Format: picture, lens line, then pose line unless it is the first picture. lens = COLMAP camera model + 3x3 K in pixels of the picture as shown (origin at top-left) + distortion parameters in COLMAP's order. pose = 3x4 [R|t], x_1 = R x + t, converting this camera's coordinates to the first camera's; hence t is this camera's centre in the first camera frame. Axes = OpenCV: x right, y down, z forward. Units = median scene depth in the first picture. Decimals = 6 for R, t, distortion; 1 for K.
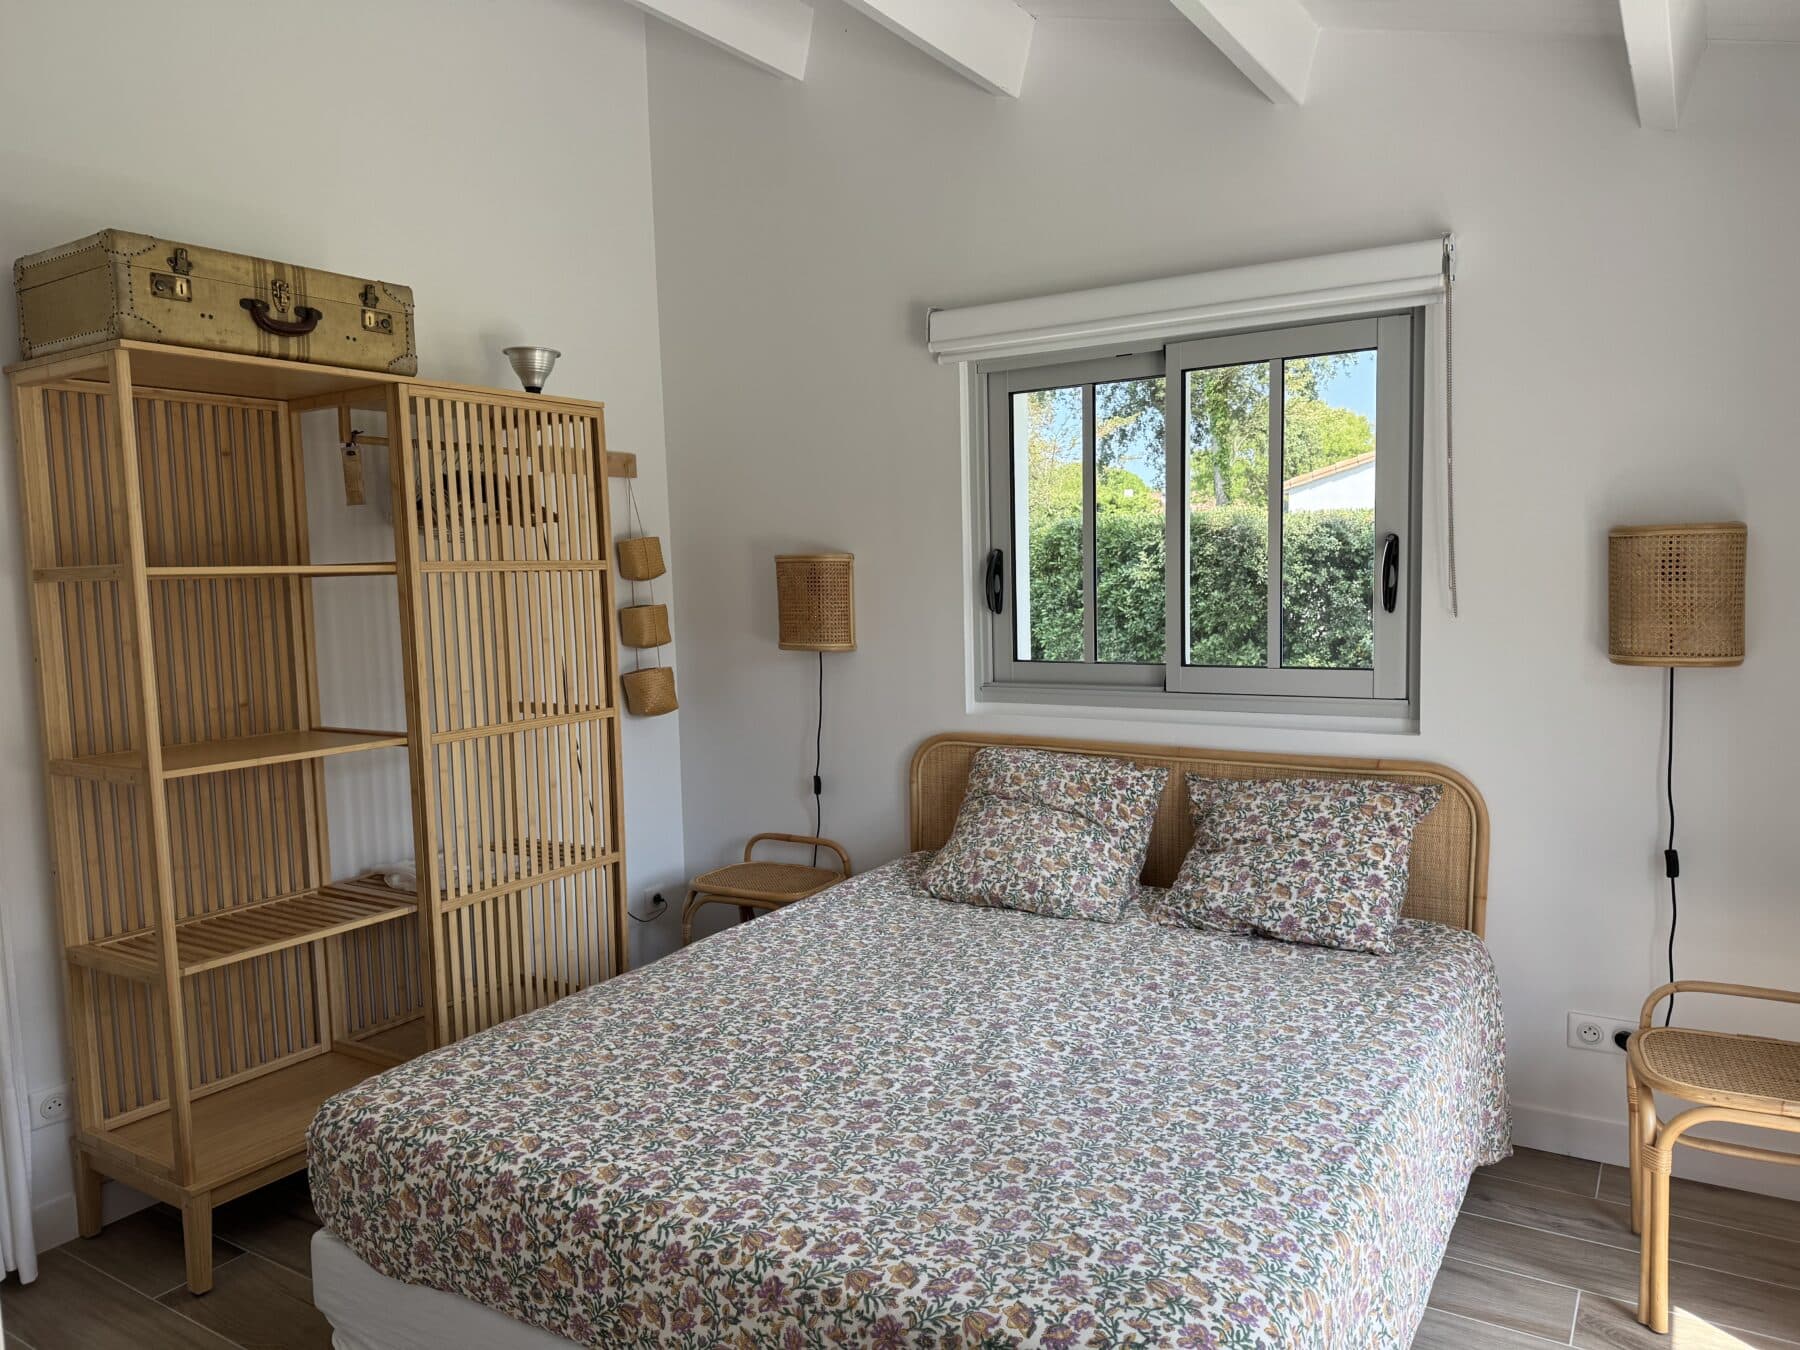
lens RADIAL K [[1262.3, 0, 914.0], [0, 1262.3, 676.9], [0, 0, 1]] dist [0.039083, -0.021430]
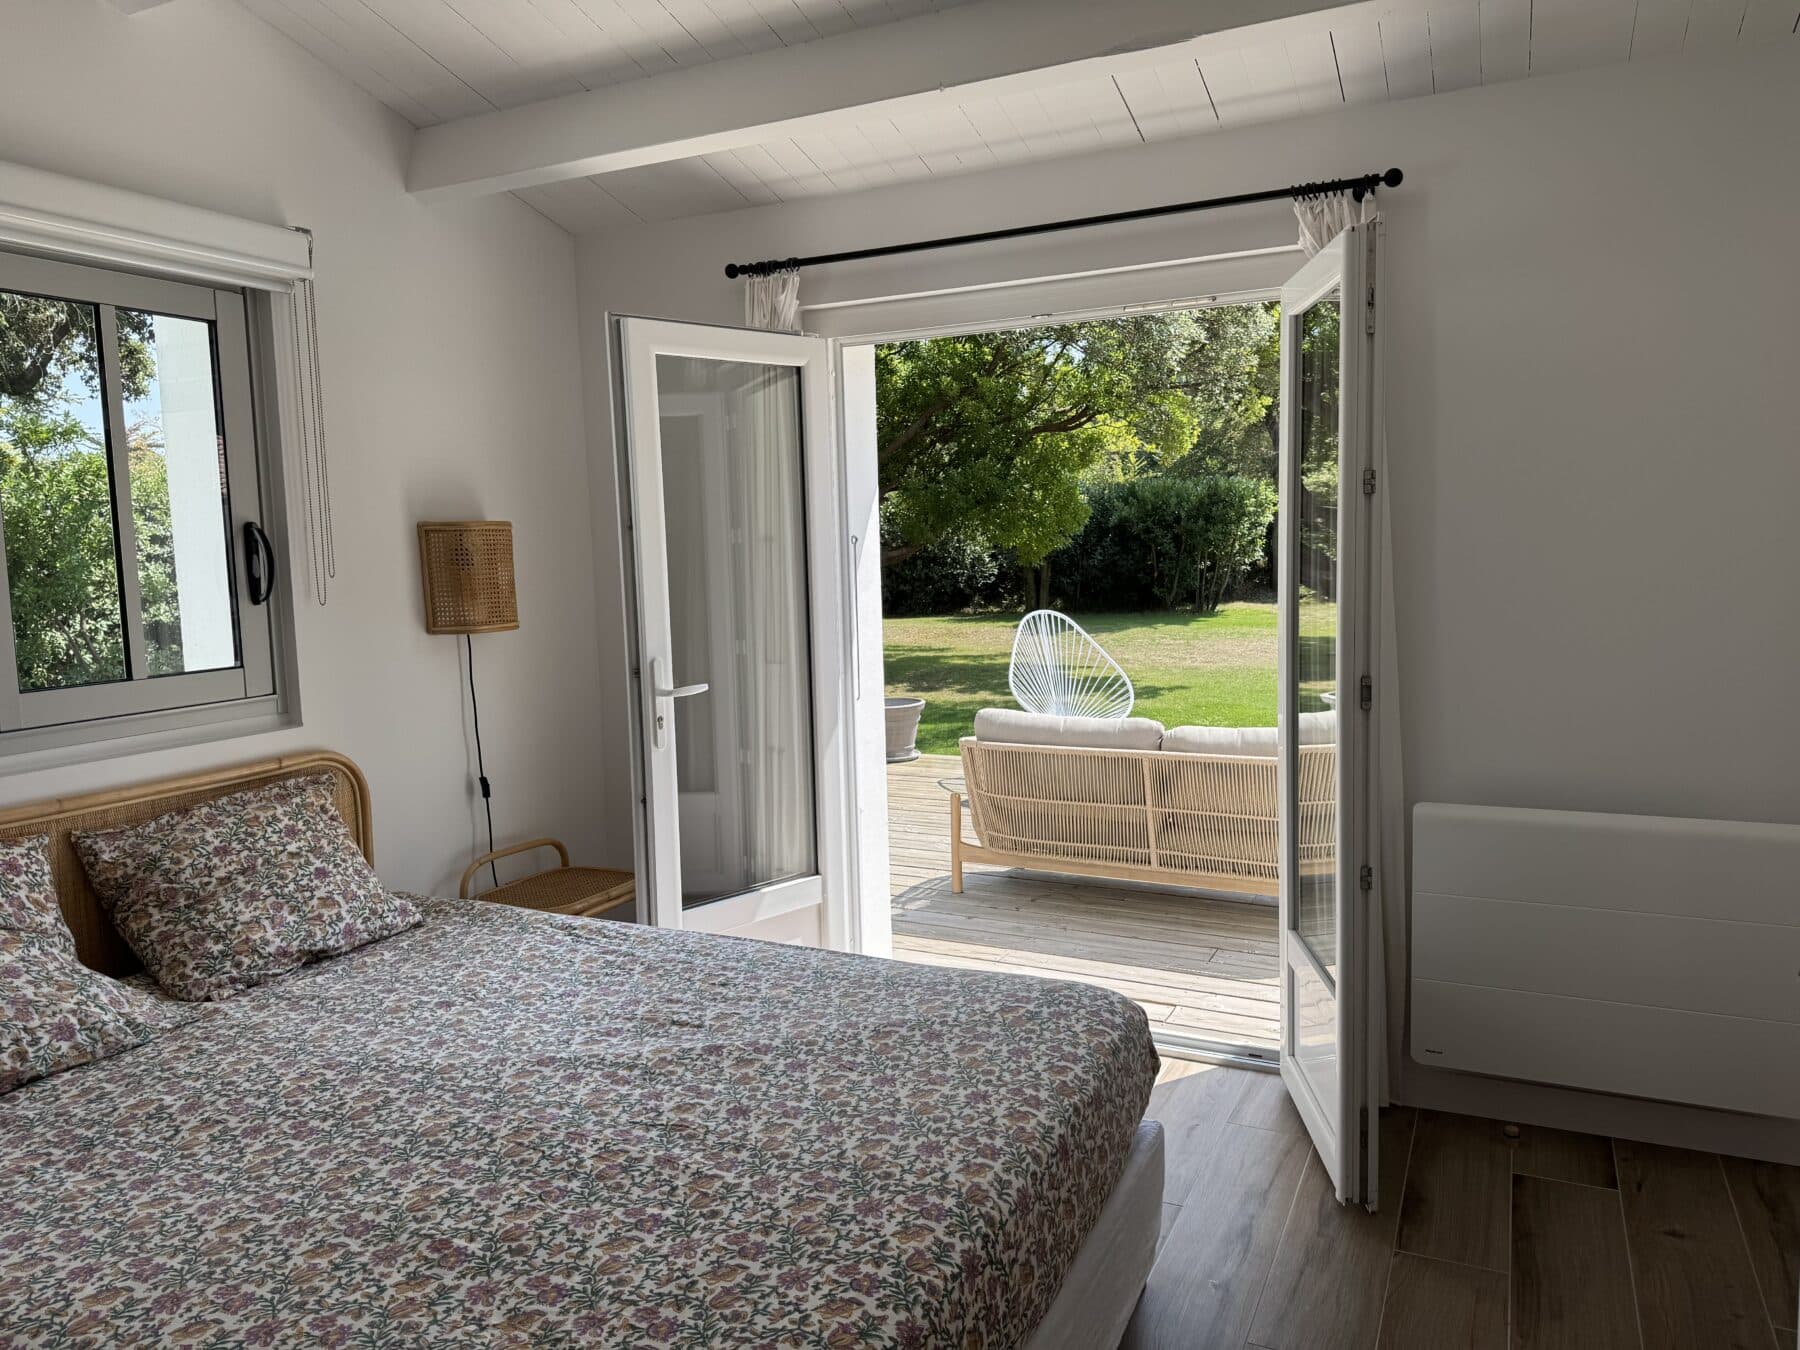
lens RADIAL K [[1262.3, 0, 893.8], [0, 1262.3, 660.6], [0, 0, 1]] dist [0.039083, -0.021430]
pose [[-0.091314, -0.071715, 0.993236, -0.672324], [0.123645, 0.988869, 0.082767, -0.031317], [-0.988116, 0.130366, -0.081430, 0.671610]]
